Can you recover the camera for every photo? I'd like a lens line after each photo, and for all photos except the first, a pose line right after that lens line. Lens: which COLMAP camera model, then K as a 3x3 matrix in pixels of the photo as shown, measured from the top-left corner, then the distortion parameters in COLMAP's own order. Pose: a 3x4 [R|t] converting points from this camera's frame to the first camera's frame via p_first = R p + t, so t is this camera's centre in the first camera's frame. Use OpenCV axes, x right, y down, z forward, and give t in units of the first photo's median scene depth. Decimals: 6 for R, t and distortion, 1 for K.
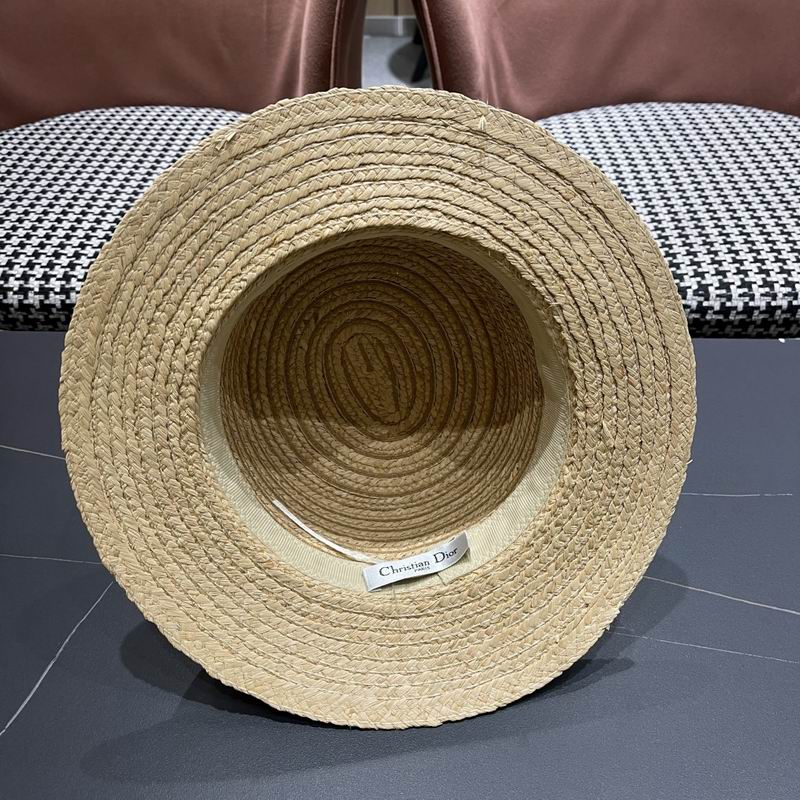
lens RADIAL K [[851.2, 0, 403.6], [0, 851.2, 401.6], [0, 0, 1]] dist [0.019303, 0.000000]
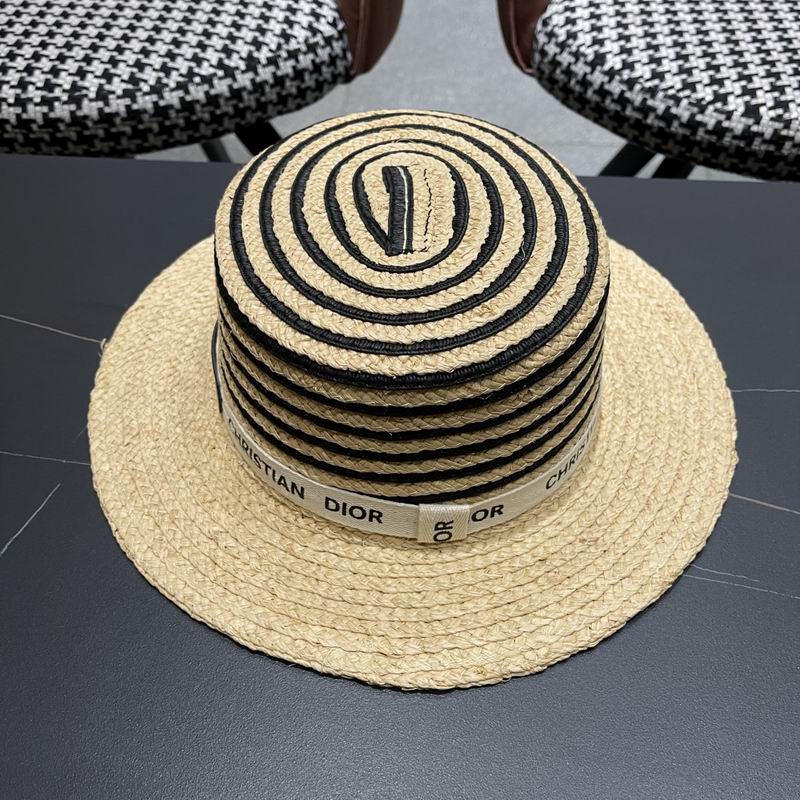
lens RADIAL K [[851.2, 0, 398.1], [0, 851.2, 396.8], [0, 0, 1]] dist [0.019303, 0.000000]
pose [[0.998868, 0.035006, -0.032211, -0.012415], [-0.029476, 0.986917, 0.158515, 0.003308], [0.037339, -0.157386, 0.986831, 0.181946]]
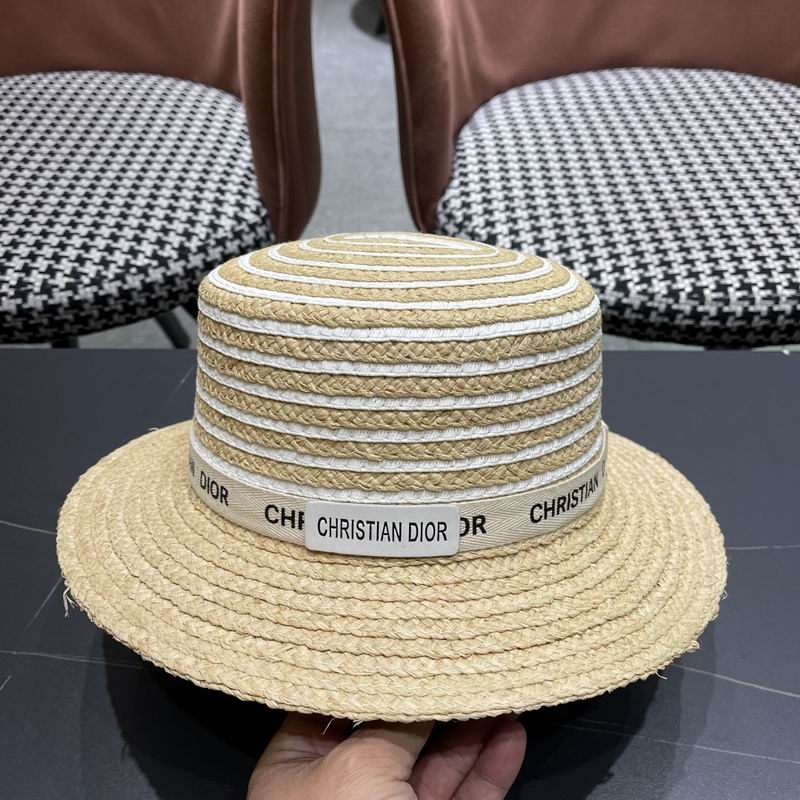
lens RADIAL K [[851.2, 0, 400.5], [0, 851.2, 408.3], [0, 0, 1]] dist [0.019303, 0.000000]
pose [[0.999495, -0.011593, 0.029593, 0.012903], [0.009799, 0.998146, 0.060078, -0.063719], [-0.030234, -0.059758, 0.997755, 0.108991]]
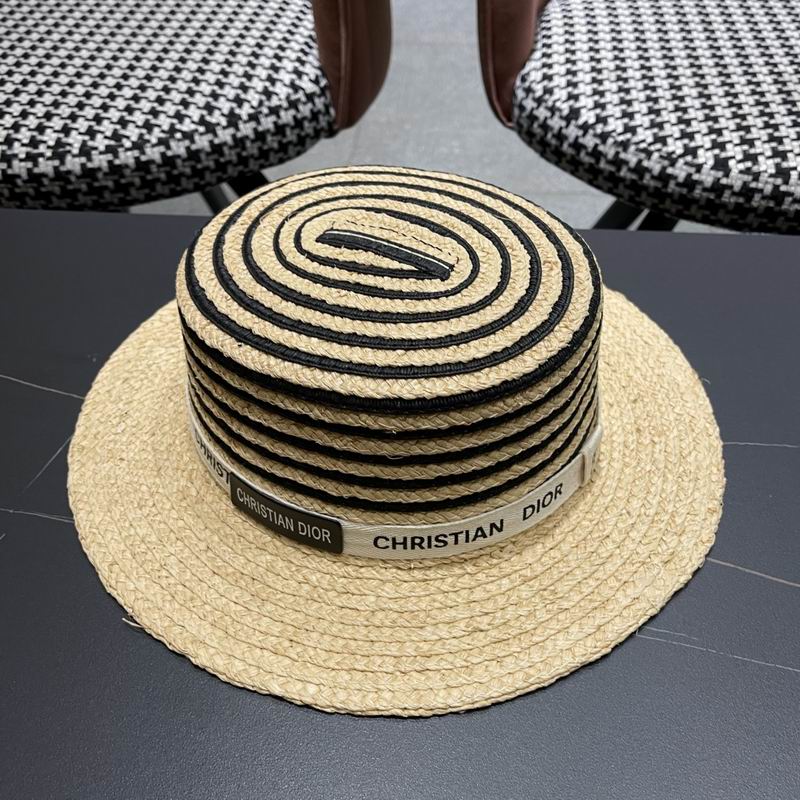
lens RADIAL K [[851.2, 0, 402.0], [0, 851.2, 400.0], [0, 0, 1]] dist [0.019303, 0.000000]
pose [[0.997493, 0.036606, -0.060559, 0.036027], [-0.029726, 0.993392, 0.110852, -0.002151], [0.064217, -0.108774, 0.991990, 0.183044]]
